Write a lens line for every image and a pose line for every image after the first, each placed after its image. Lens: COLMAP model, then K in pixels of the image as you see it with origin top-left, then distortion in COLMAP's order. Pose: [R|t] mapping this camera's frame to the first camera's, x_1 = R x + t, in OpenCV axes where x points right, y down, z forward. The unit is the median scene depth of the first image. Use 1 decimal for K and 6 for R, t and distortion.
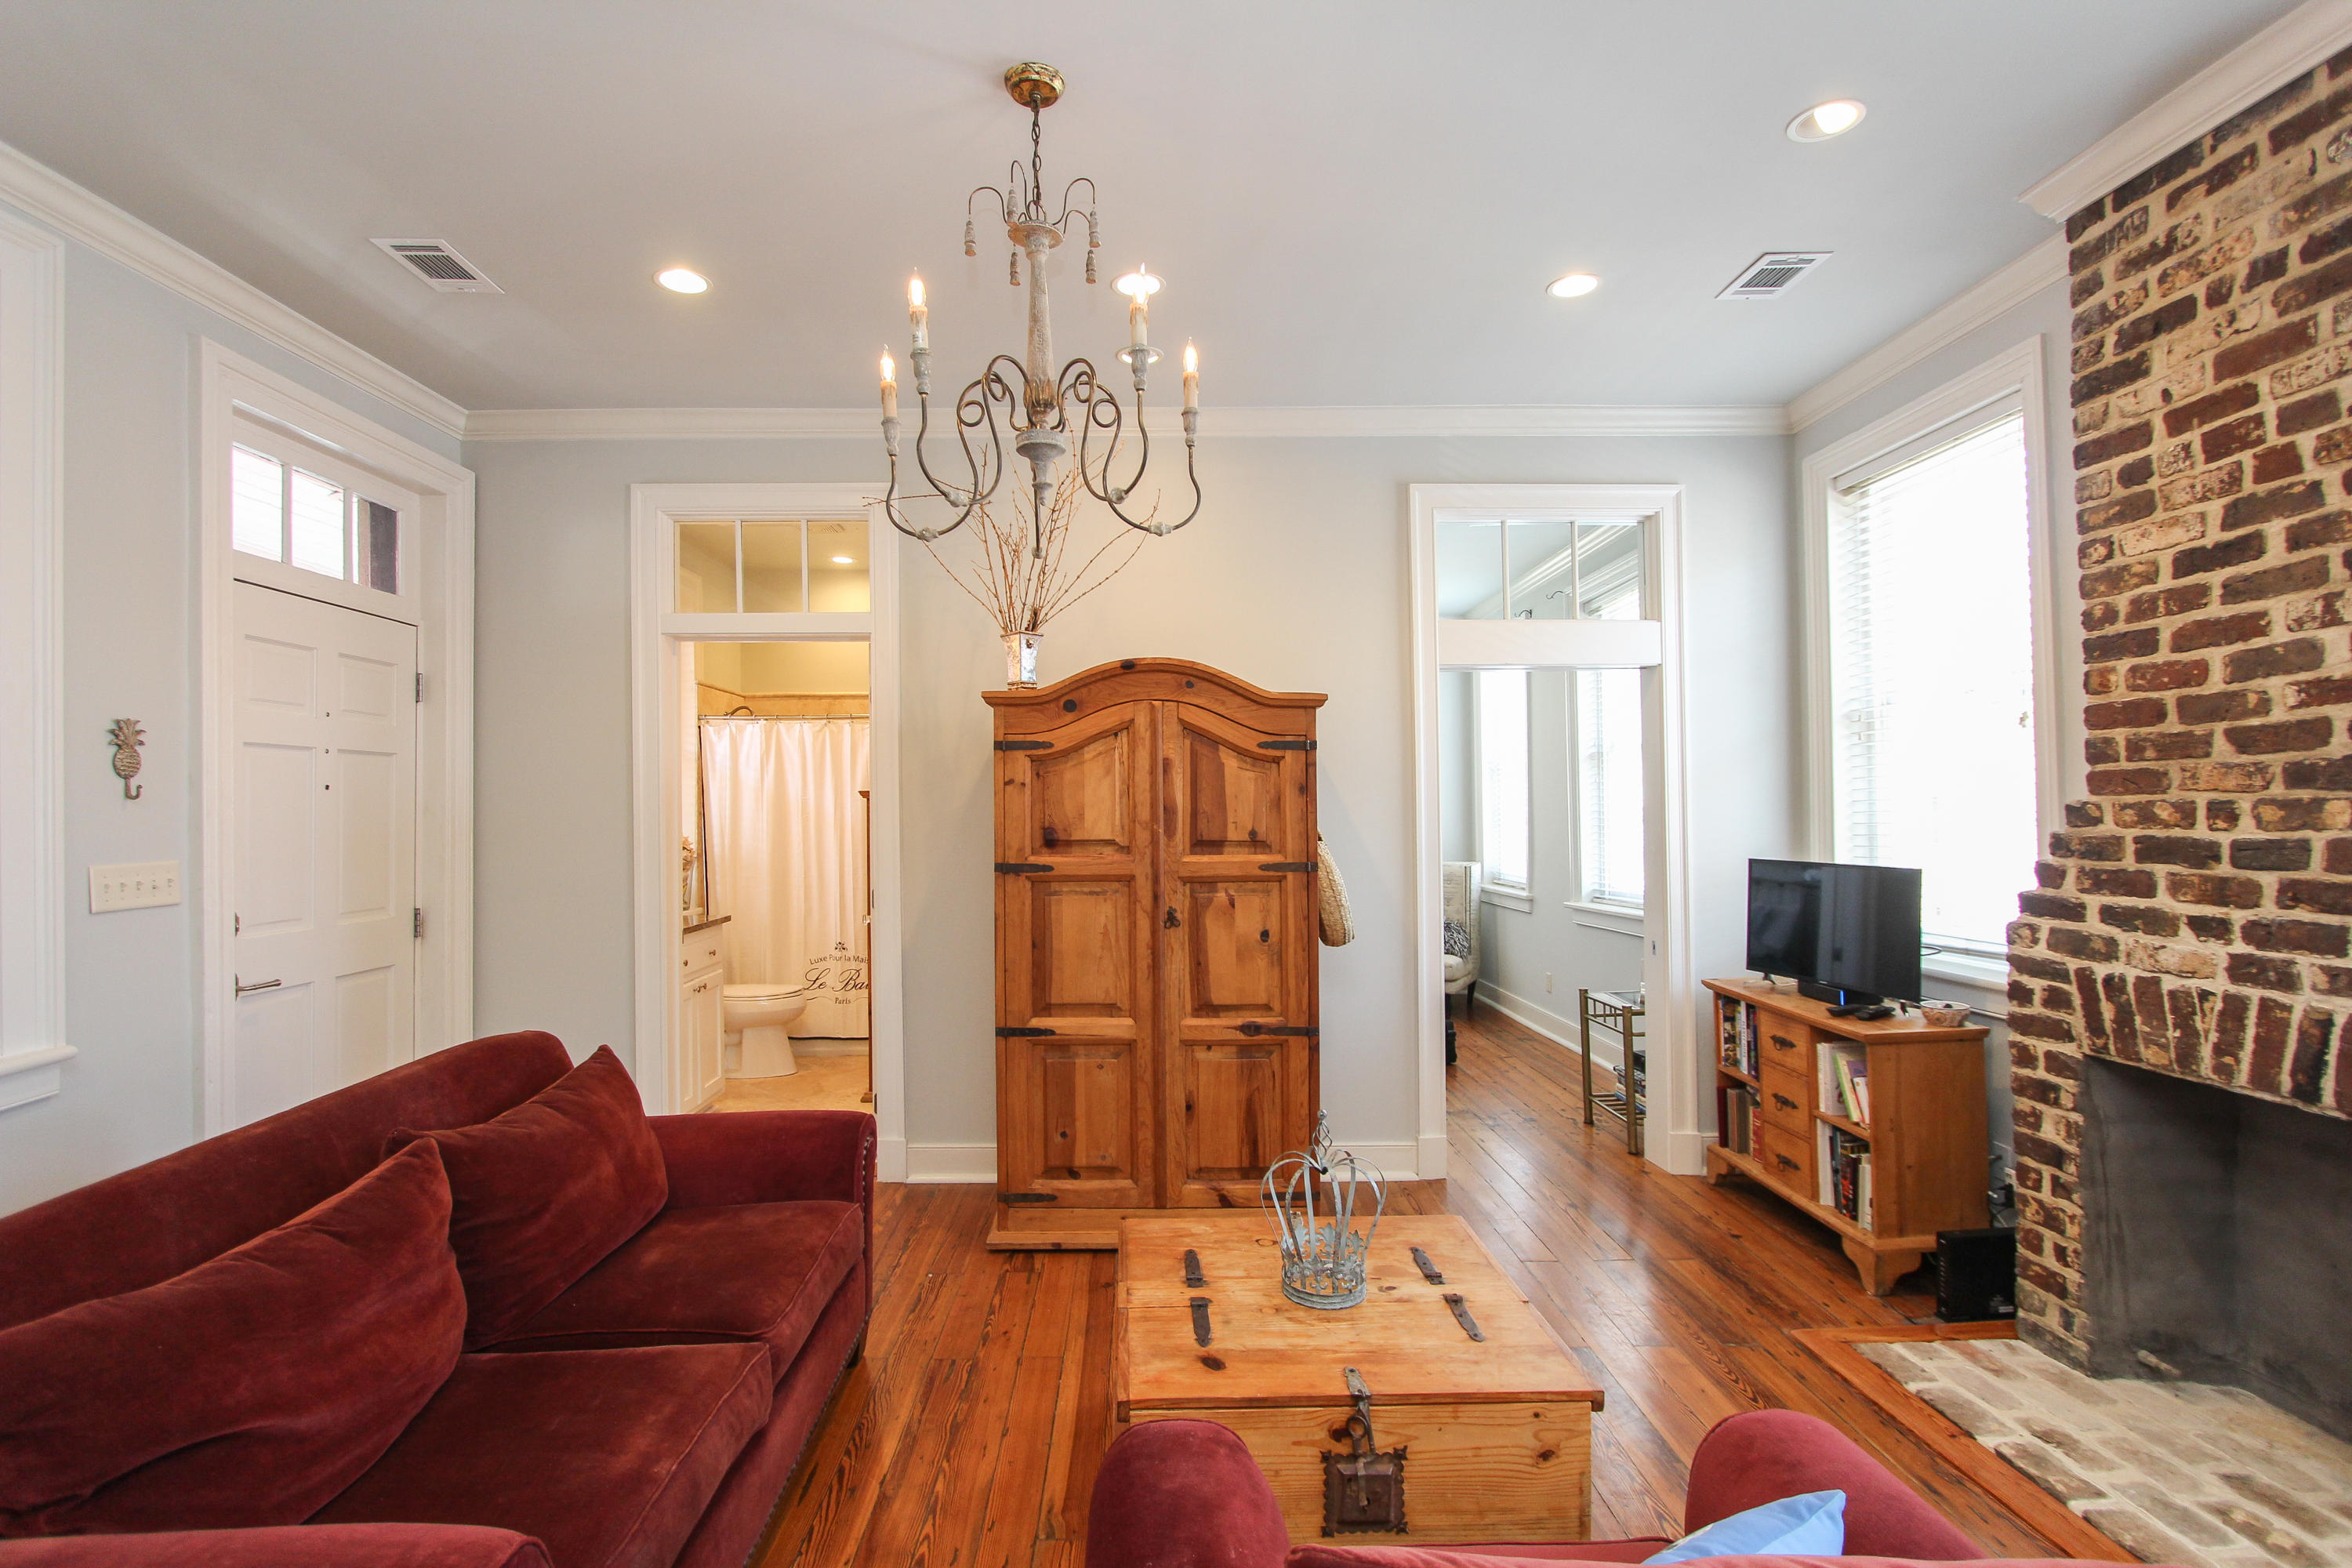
lens RADIAL K [[1106.7, 0, 1168.8], [0, 1106.7, 792.9], [0, 0, 1]] dist [-0.010660, 0.000208]
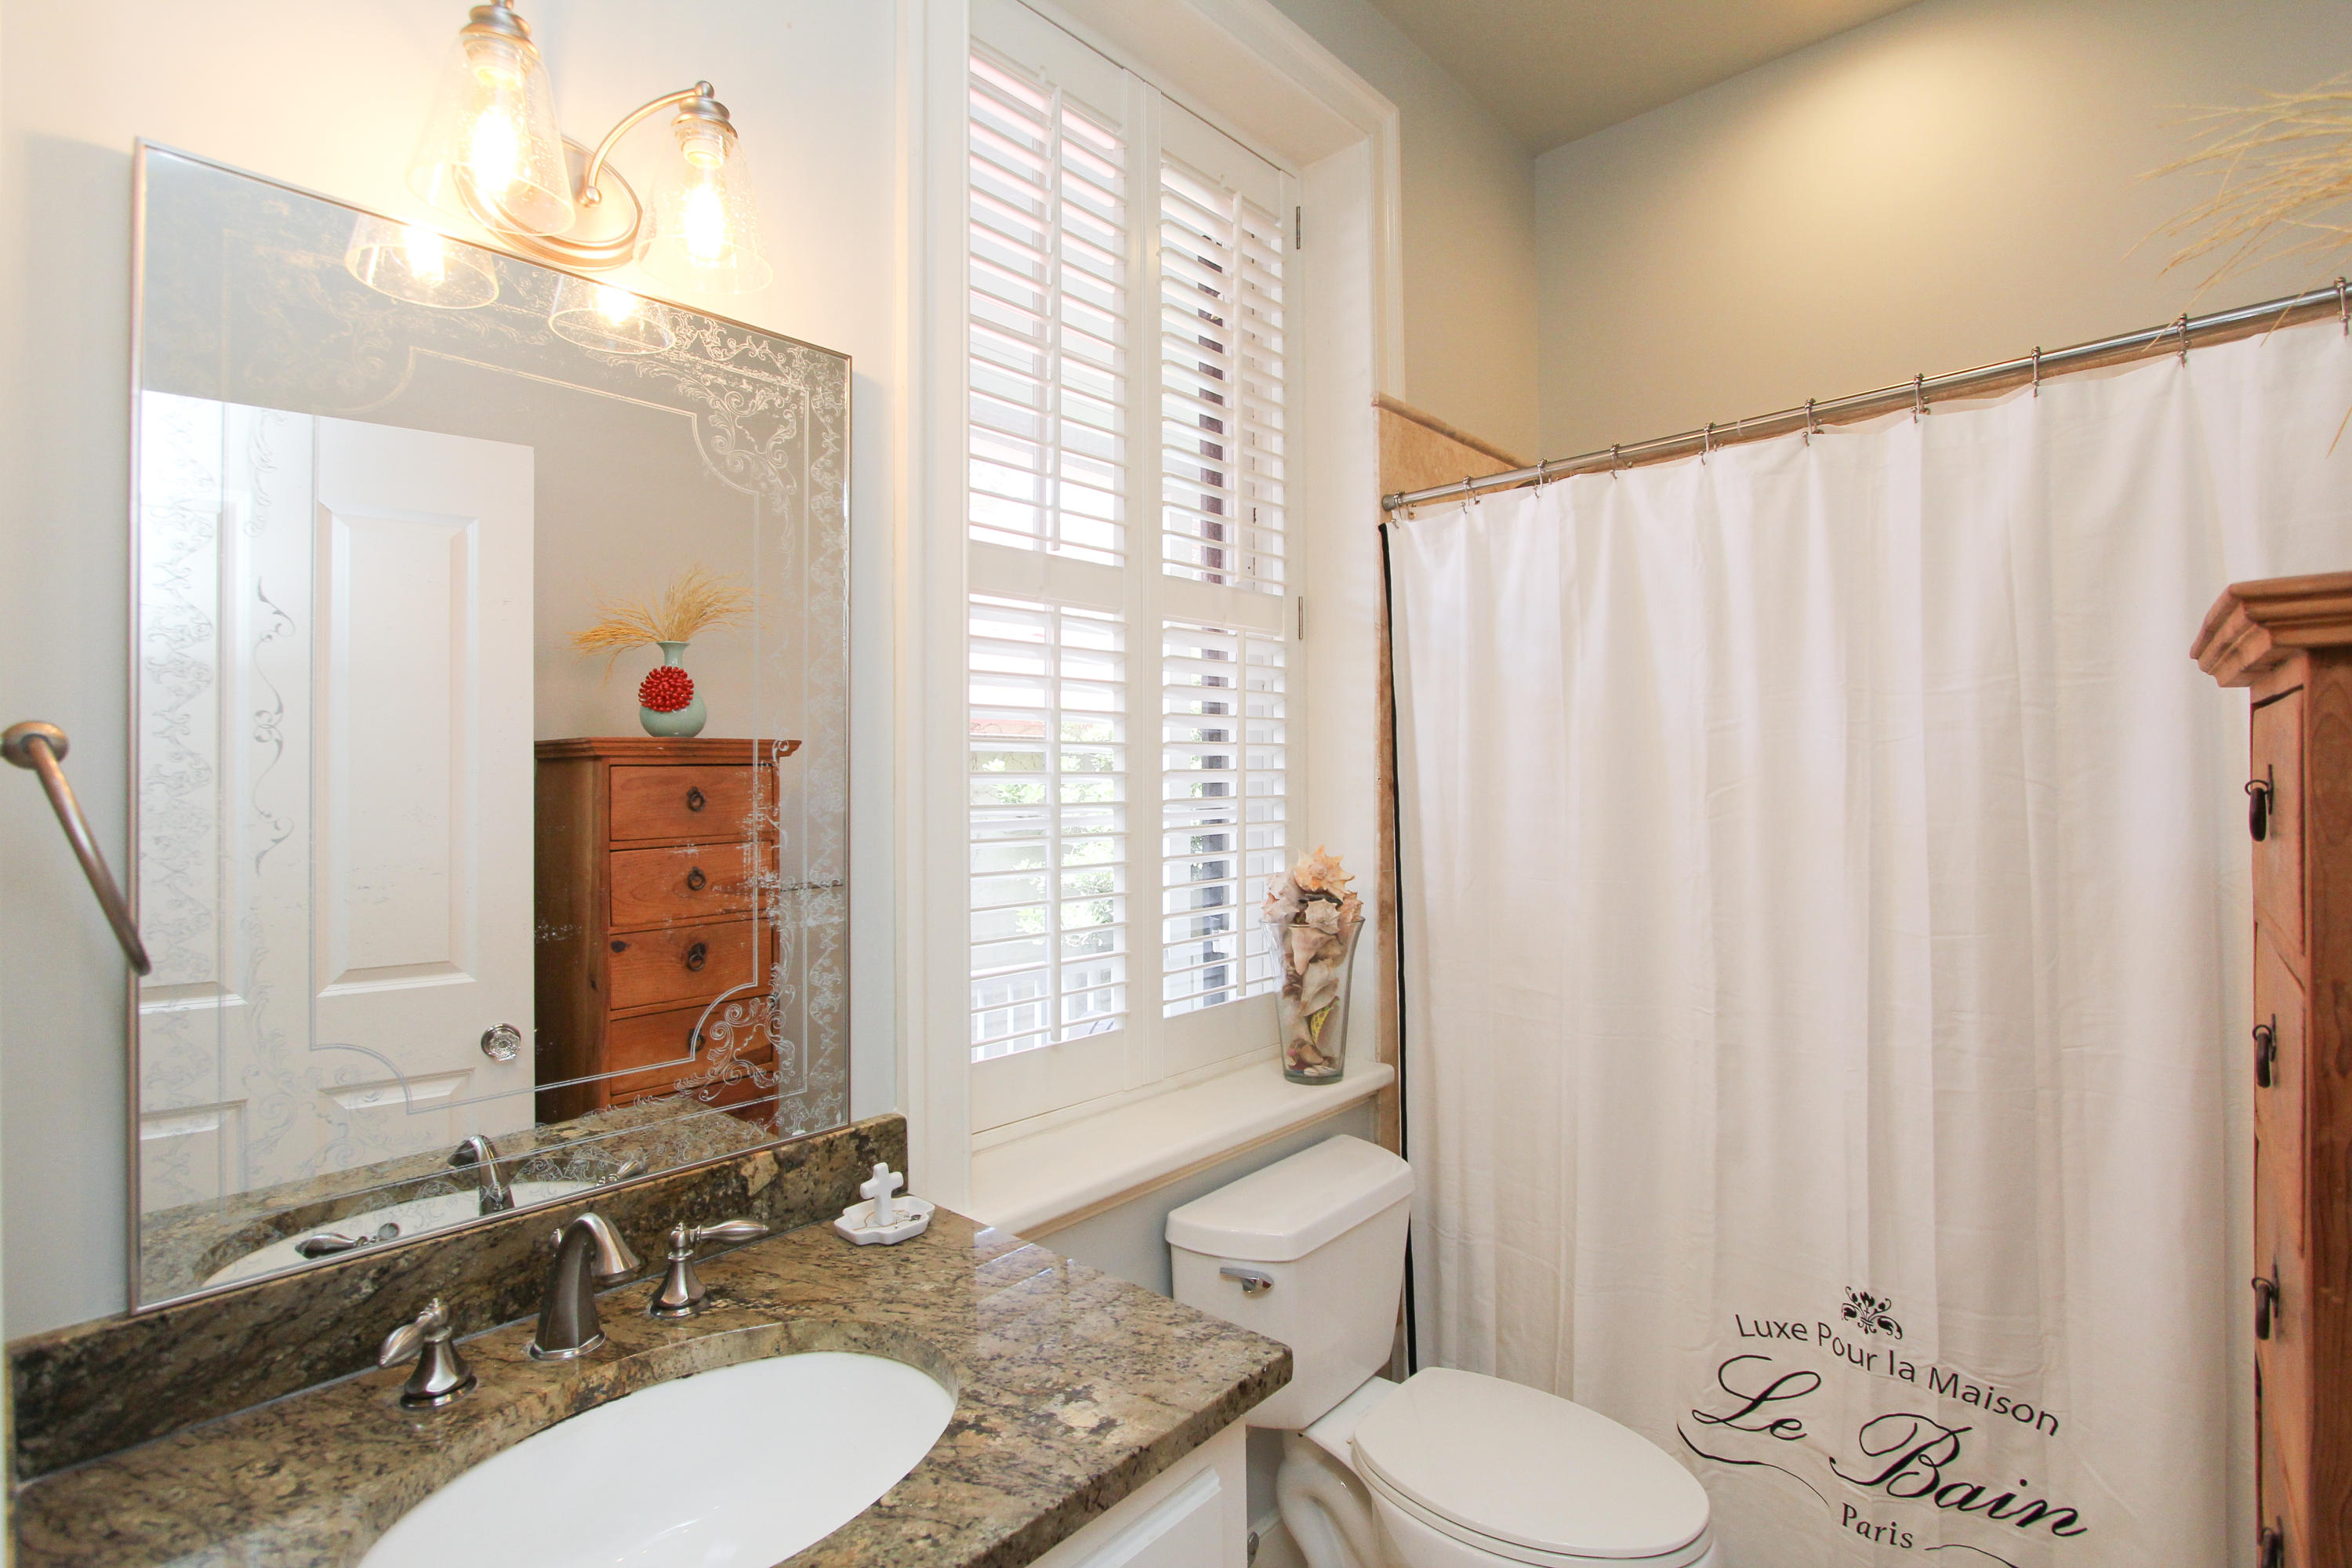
lens RADIAL K [[1056.8, 0, 1171.1], [0, 1056.8, 788.0], [0, 0, 1]] dist [-0.002164, -0.000168]
pose [[0.702903, 0.005014, -0.711268, -0.238423], [0.003231, 0.999942, 0.010243, 0.016534], [0.711278, -0.009498, 0.702846, 0.718762]]
